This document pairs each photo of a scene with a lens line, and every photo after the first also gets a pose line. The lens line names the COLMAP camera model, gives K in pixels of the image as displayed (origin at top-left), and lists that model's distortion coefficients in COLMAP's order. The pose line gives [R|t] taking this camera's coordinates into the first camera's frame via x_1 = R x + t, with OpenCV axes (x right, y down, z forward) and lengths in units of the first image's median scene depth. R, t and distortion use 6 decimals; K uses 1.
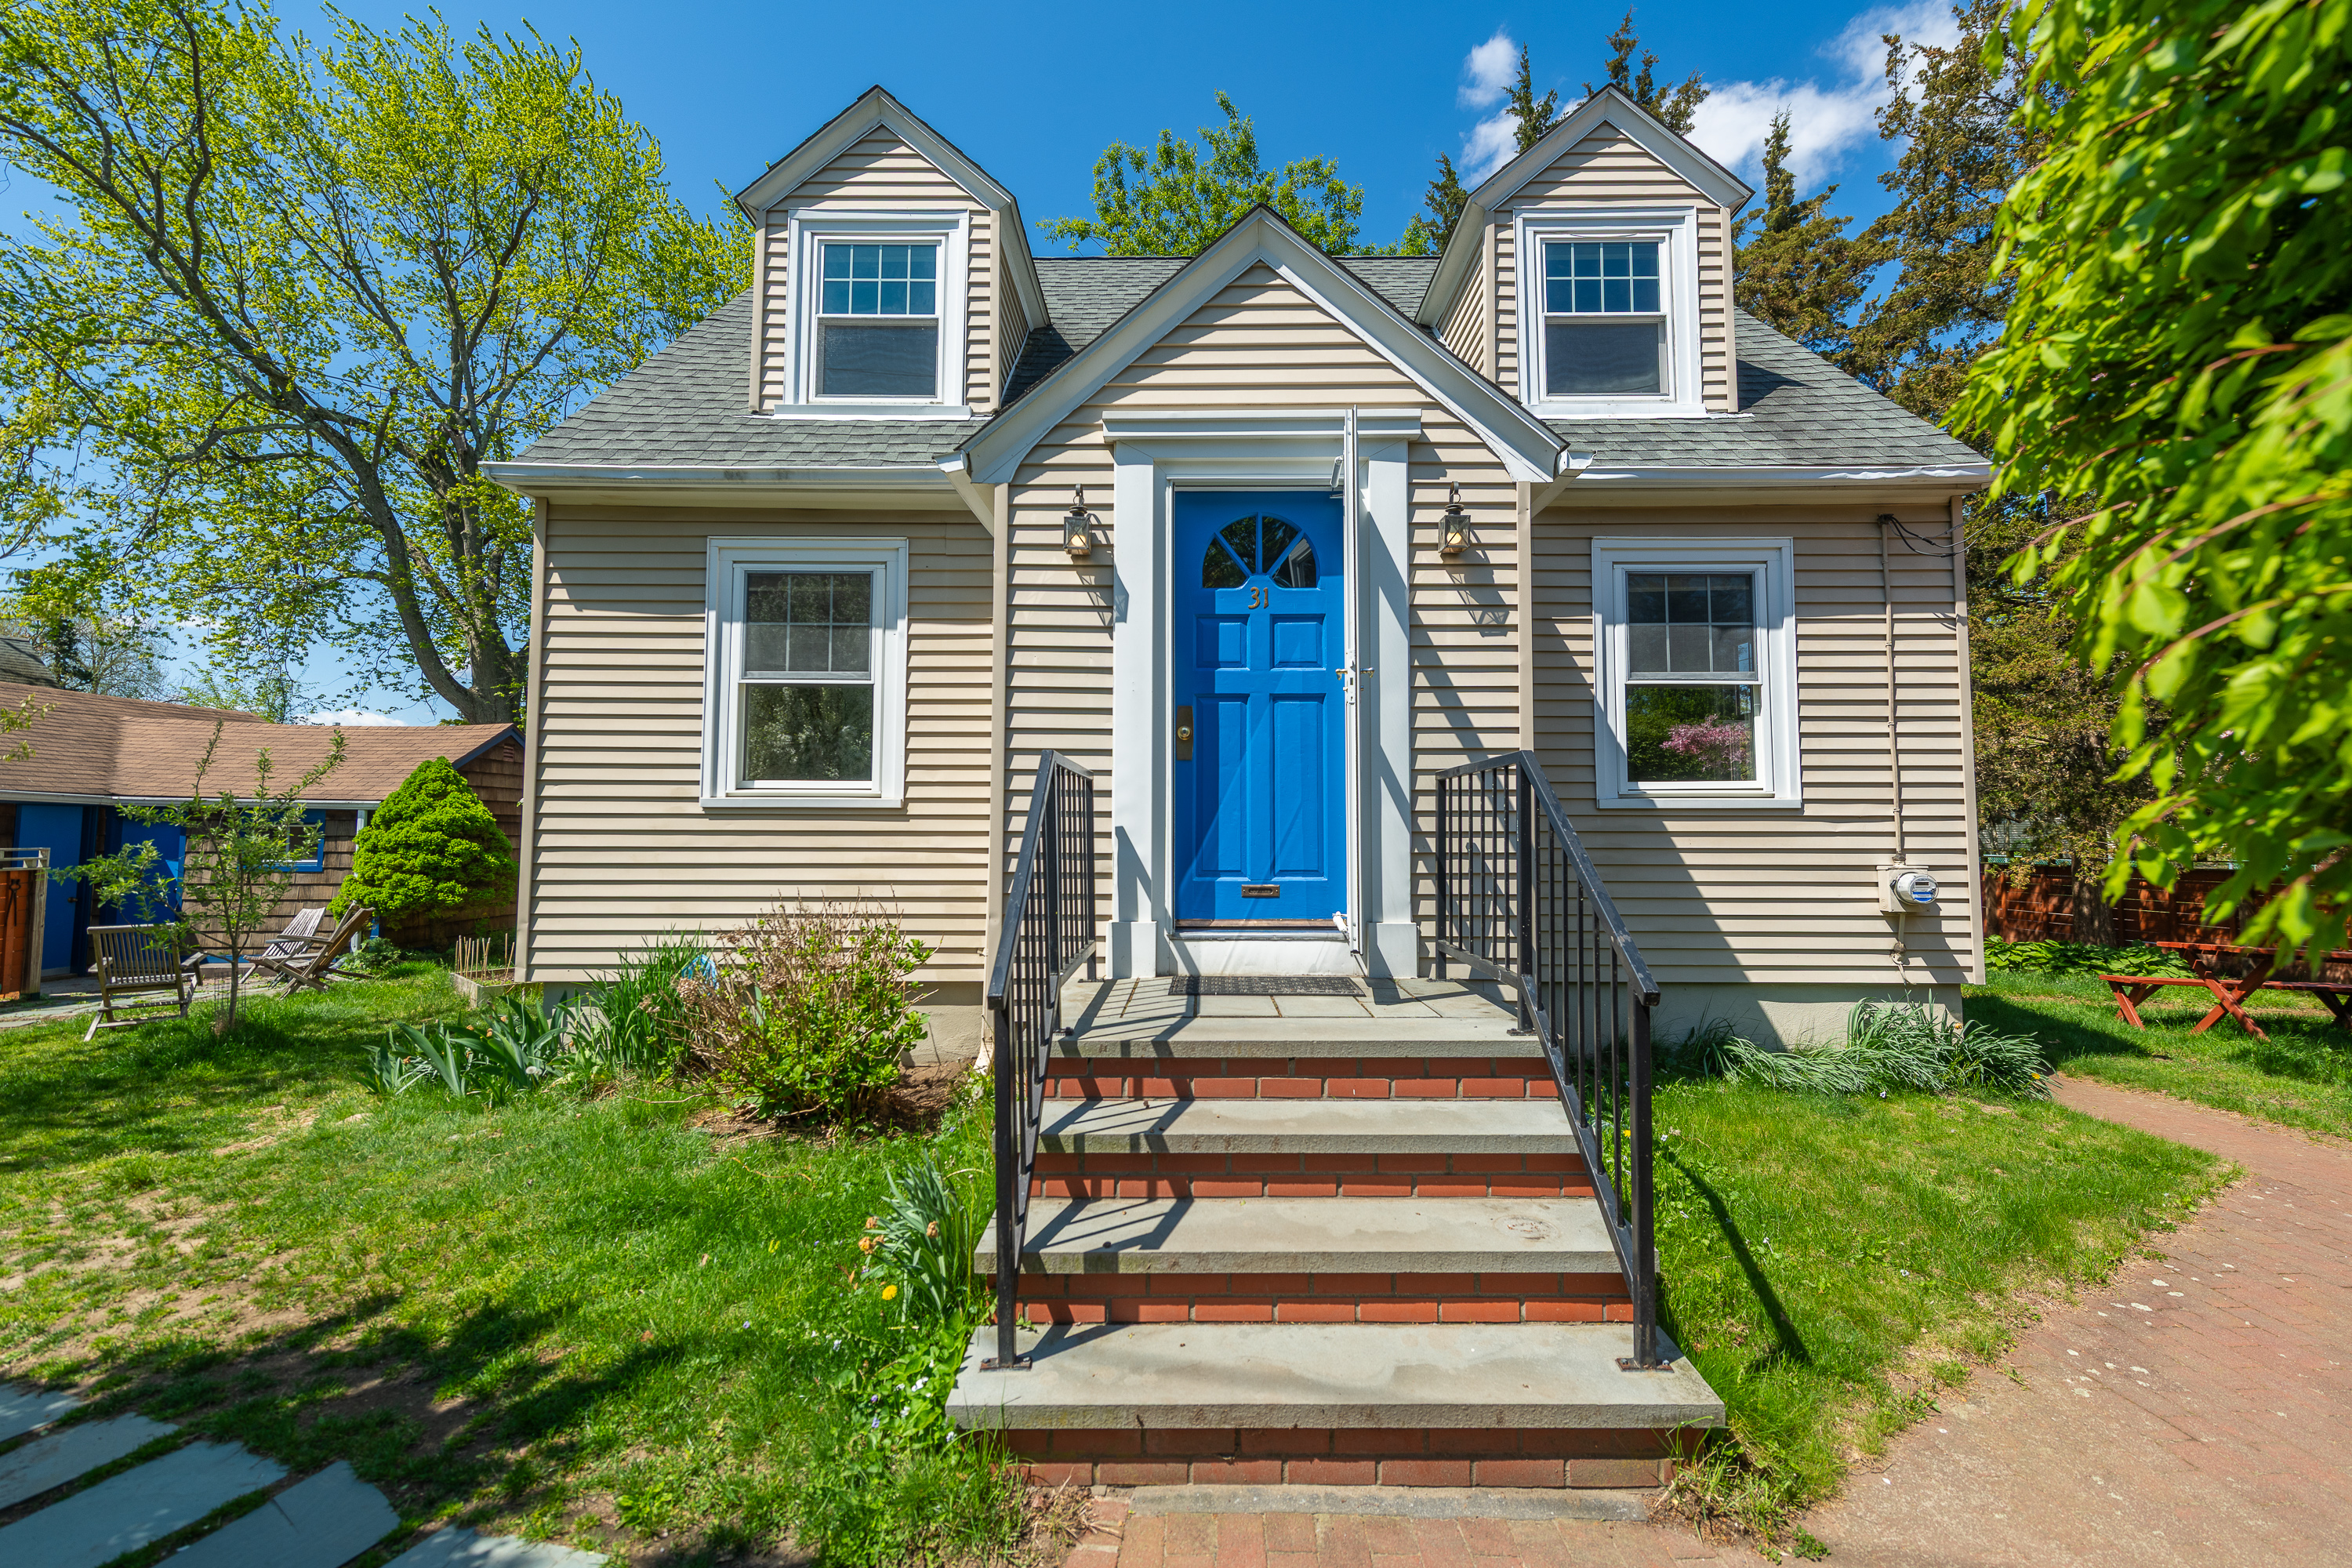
lens RADIAL K [[963.6, 0, 1164.9], [0, 963.6, 790.1], [0, 0, 1]] dist [0.010197, -0.003428]
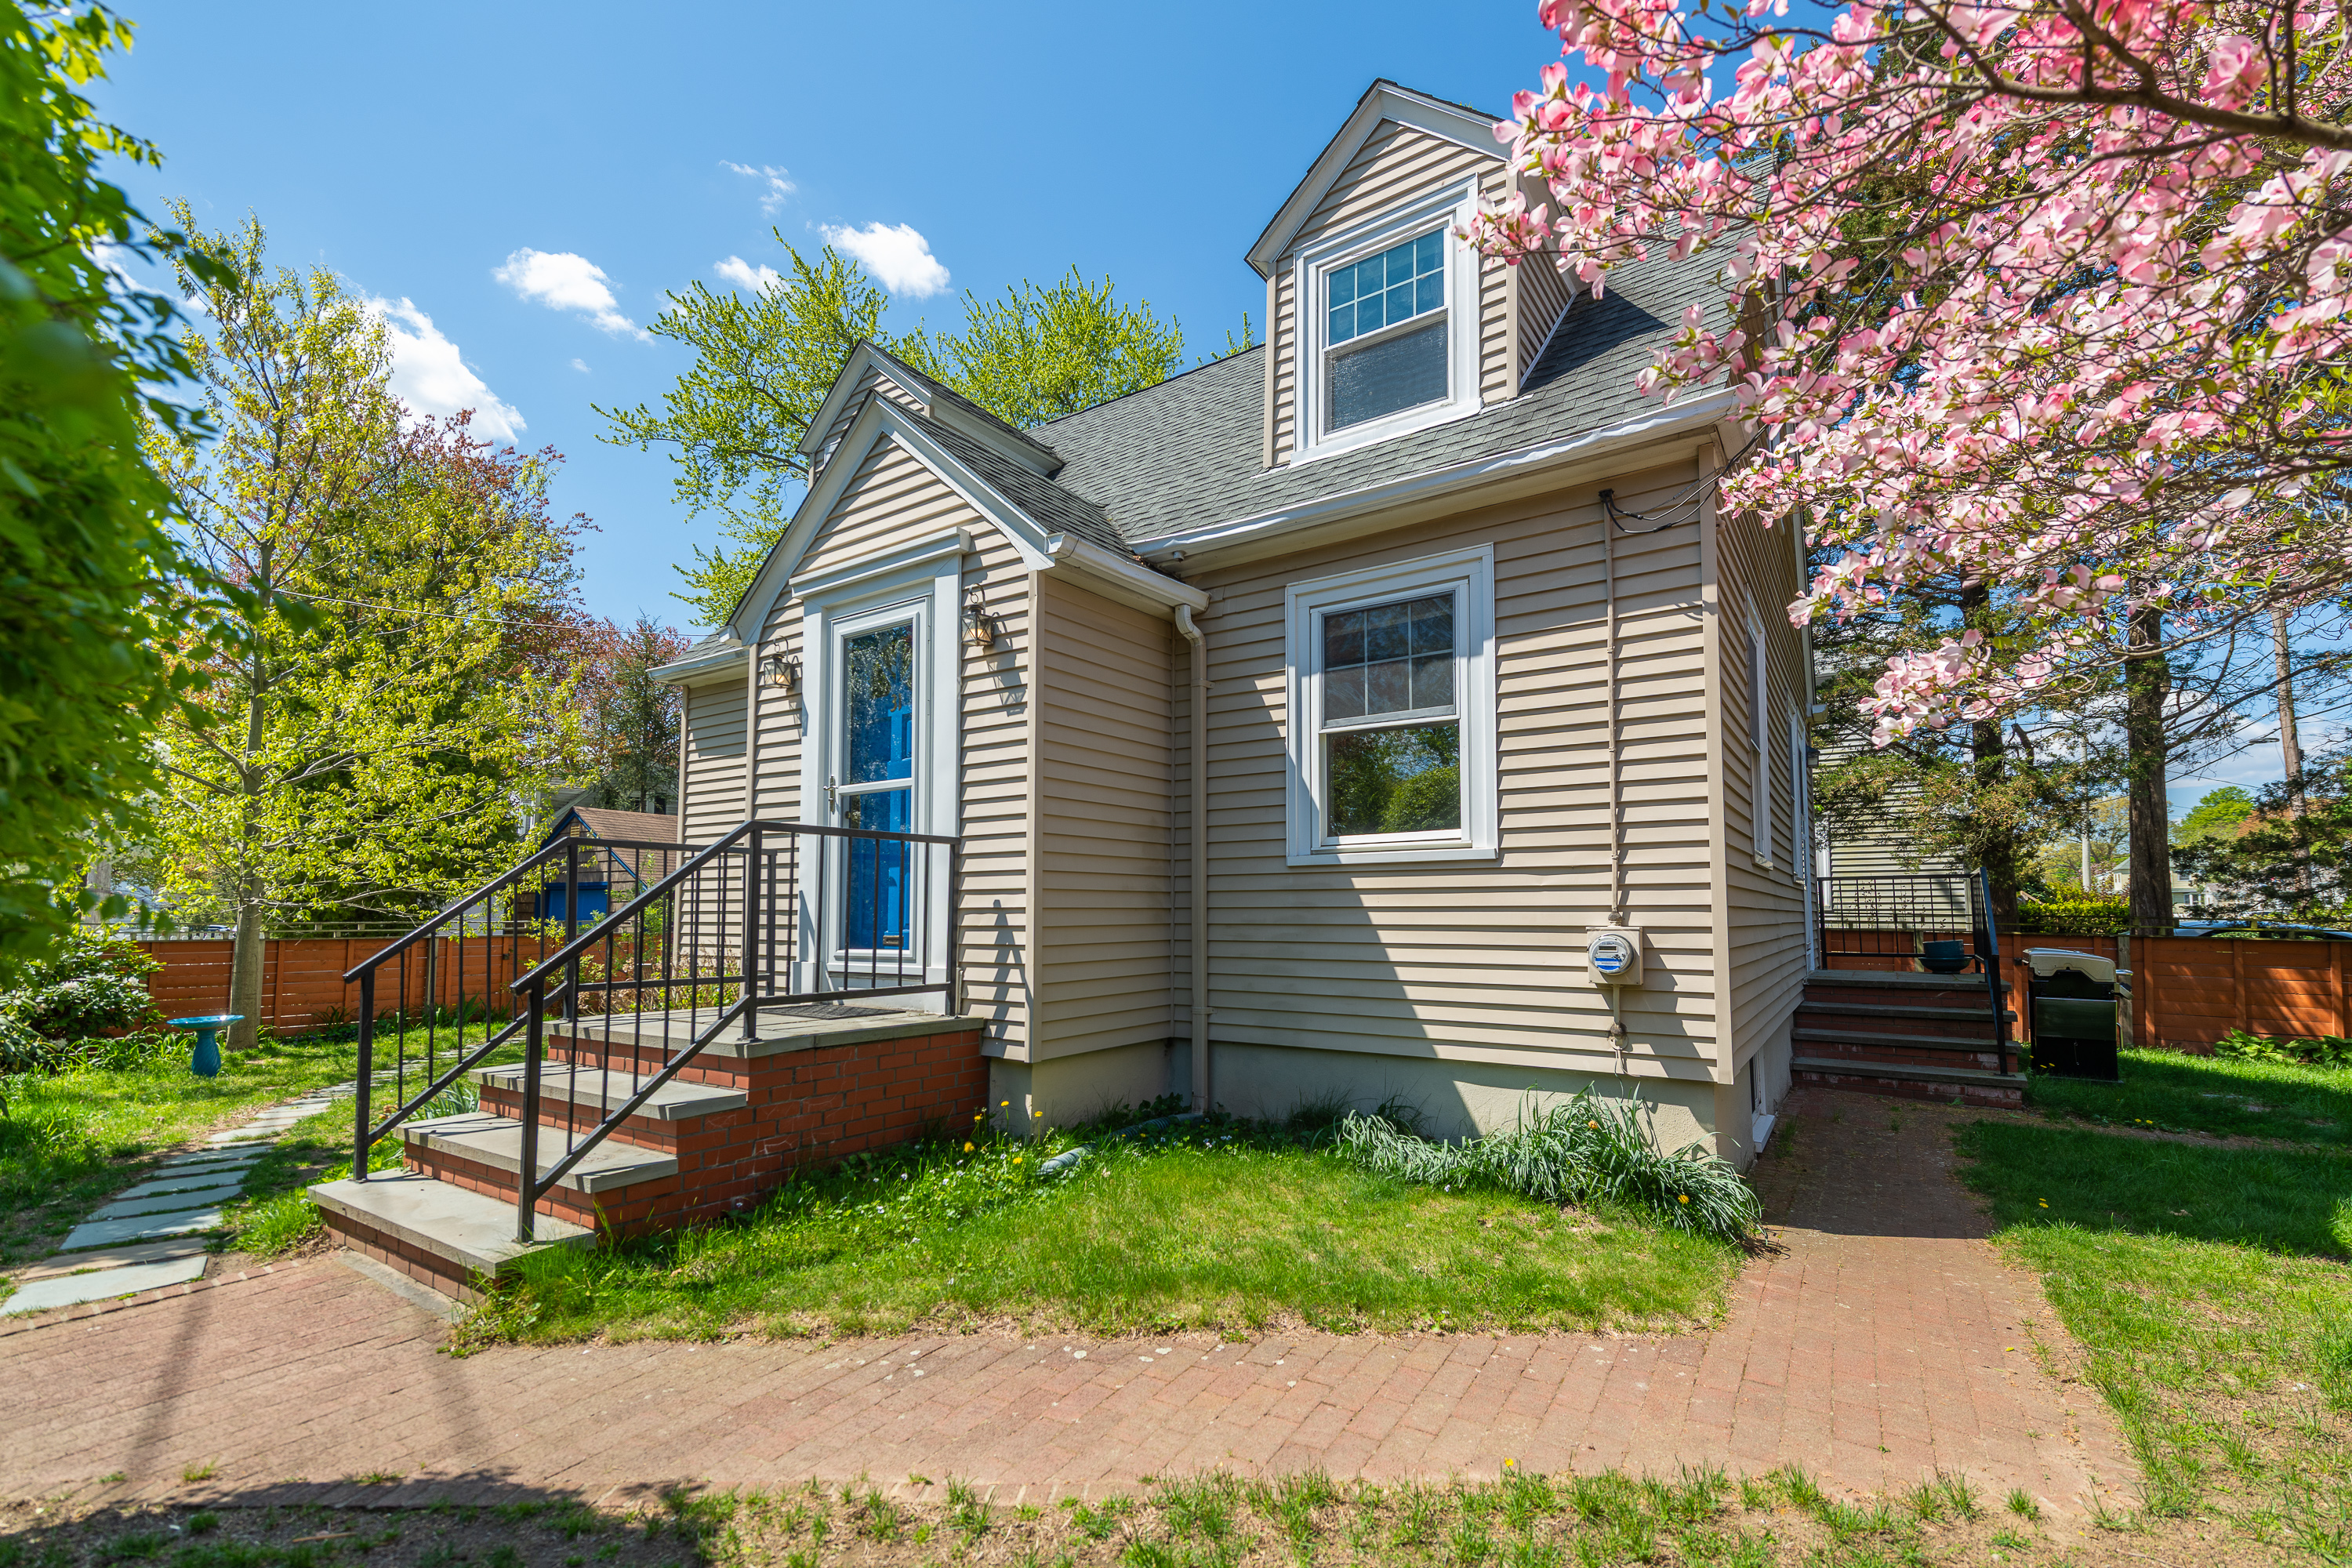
lens RADIAL K [[963.6, 0, 1154.6], [0, 963.6, 870.6], [0, 0, 1]] dist [0.010197, -0.003428]
pose [[0.837655, -0.025860, -0.545588, 0.877882], [0.025664, 0.999639, -0.007979, 0.028206], [0.545597, -0.007319, 0.838016, 0.122255]]
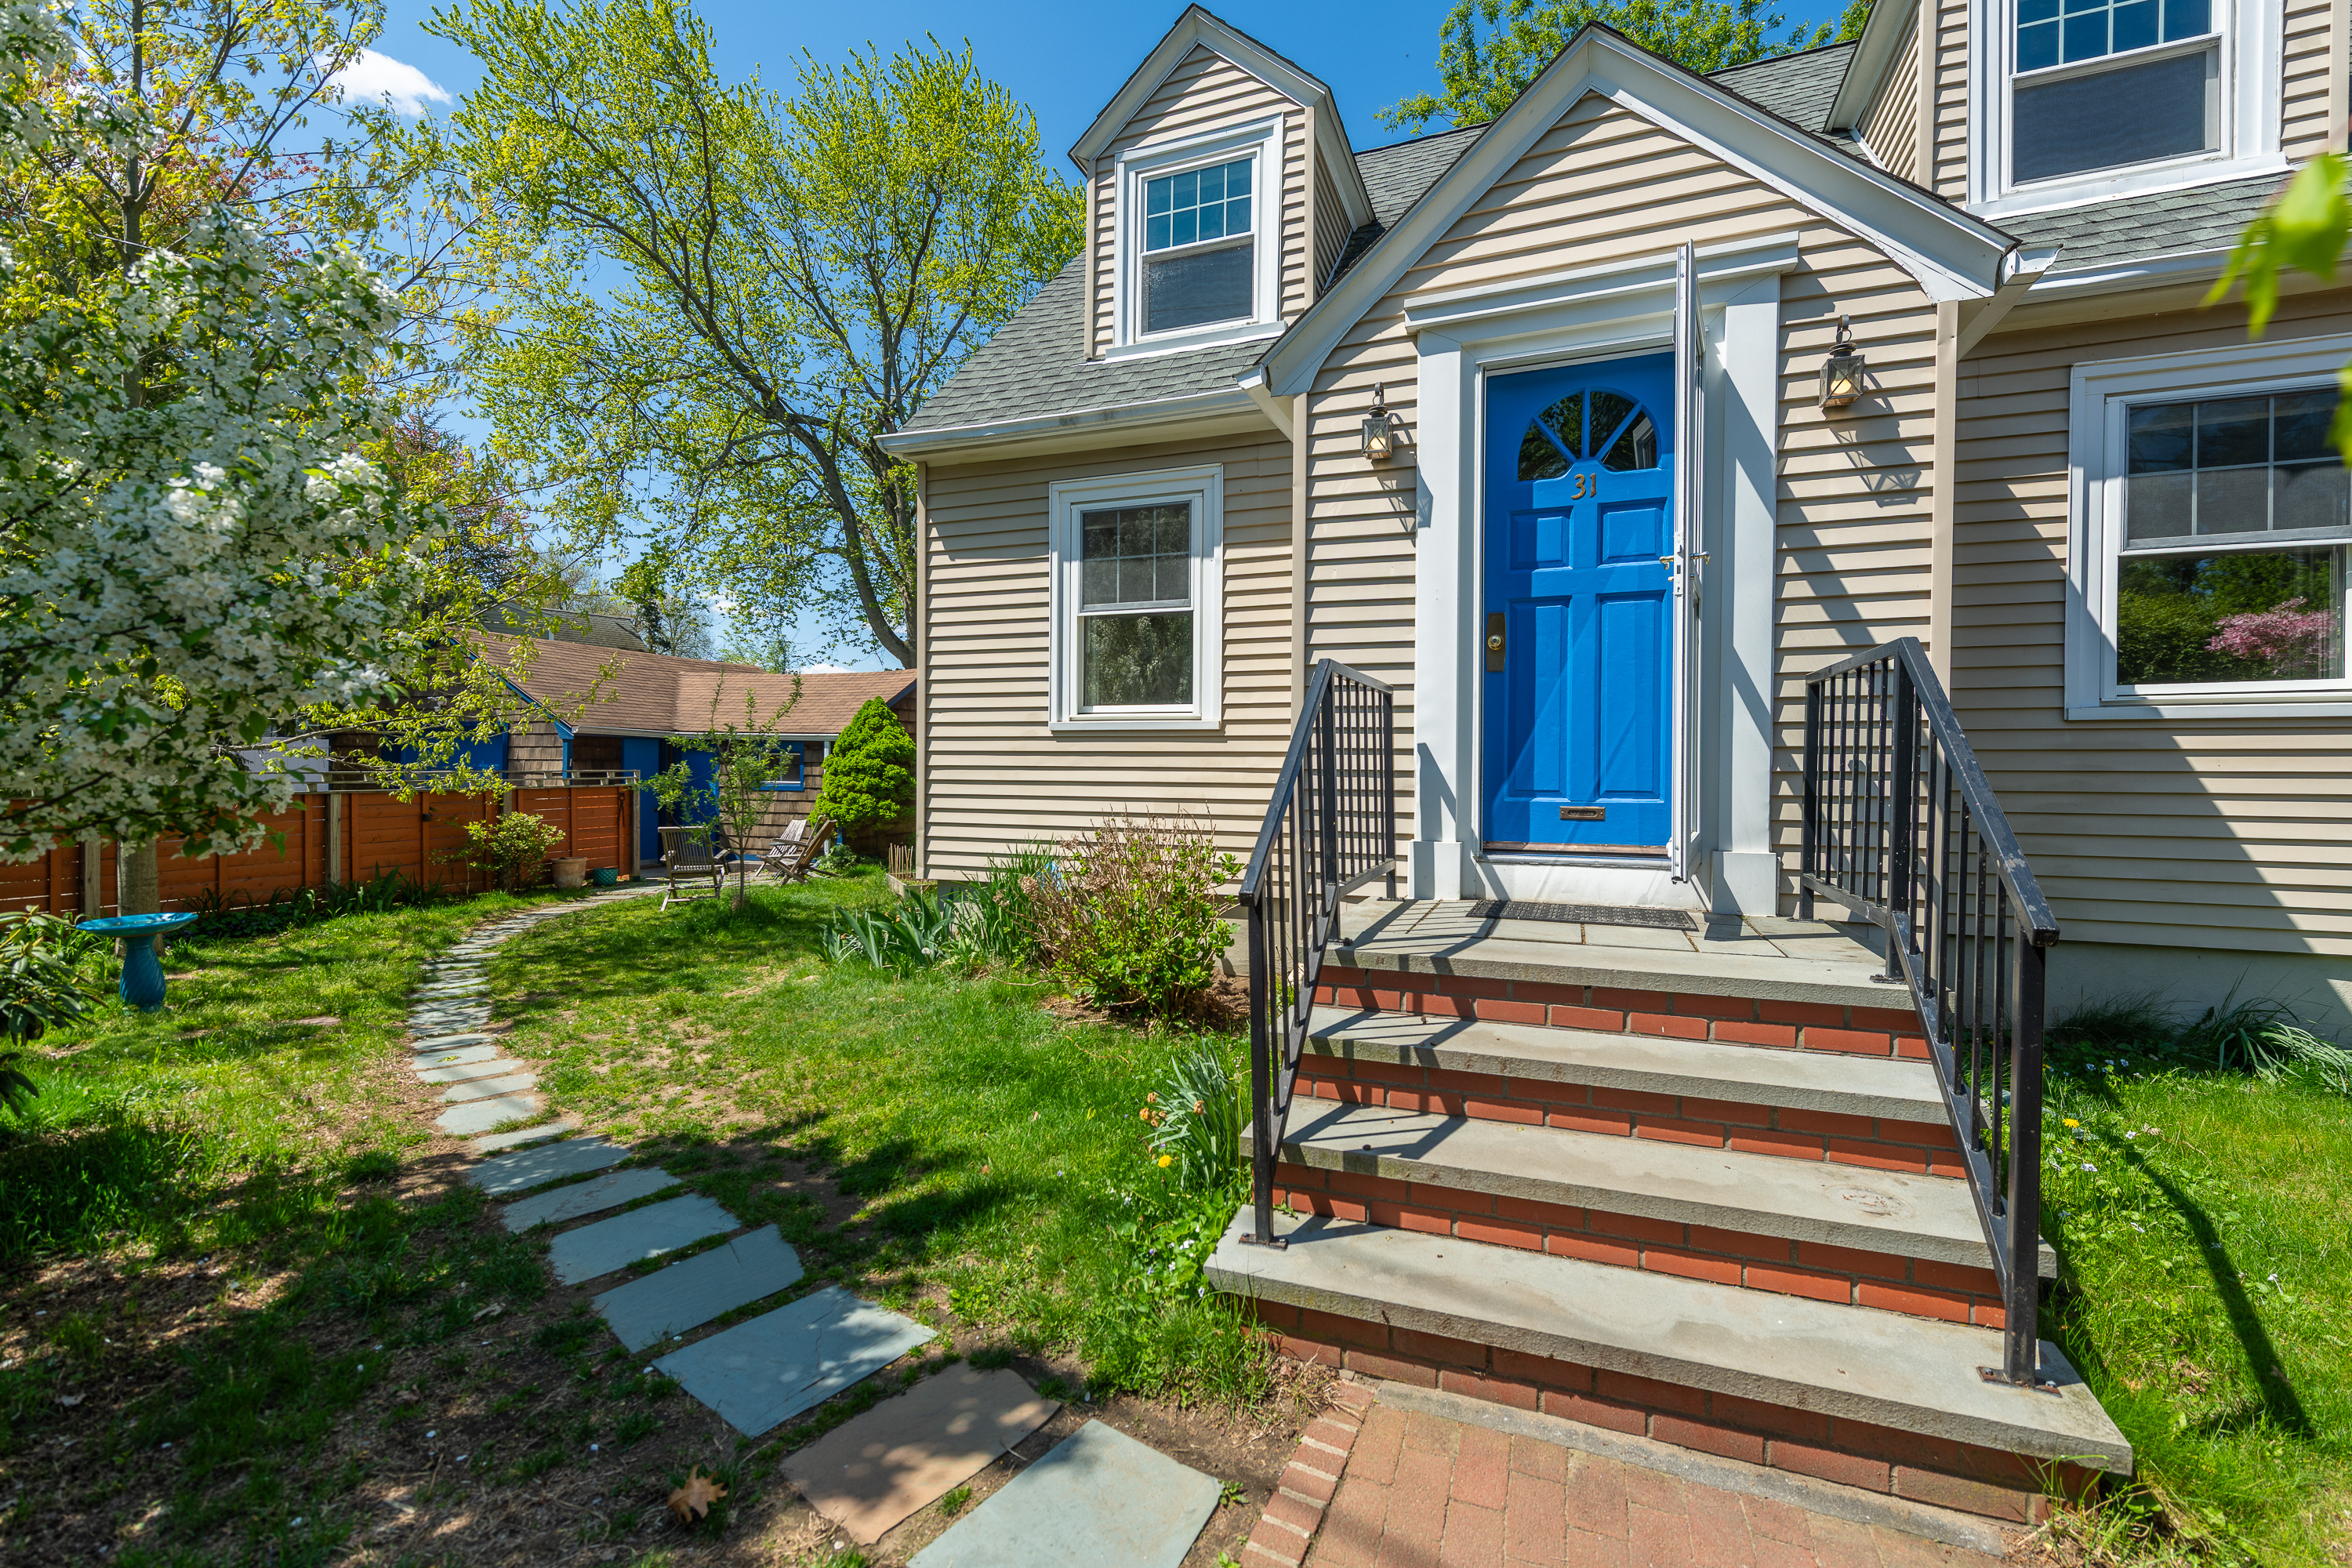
lens RADIAL K [[963.6, 0, 1173.8], [0, 963.6, 791.2], [0, 0, 1]] dist [0.010197, -0.003428]
pose [[0.936094, 0.012613, -0.351524, 0.050021], [0.012318, 0.997568, 0.068597, 0.014115], [0.351534, -0.068543, 0.933663, 0.007838]]
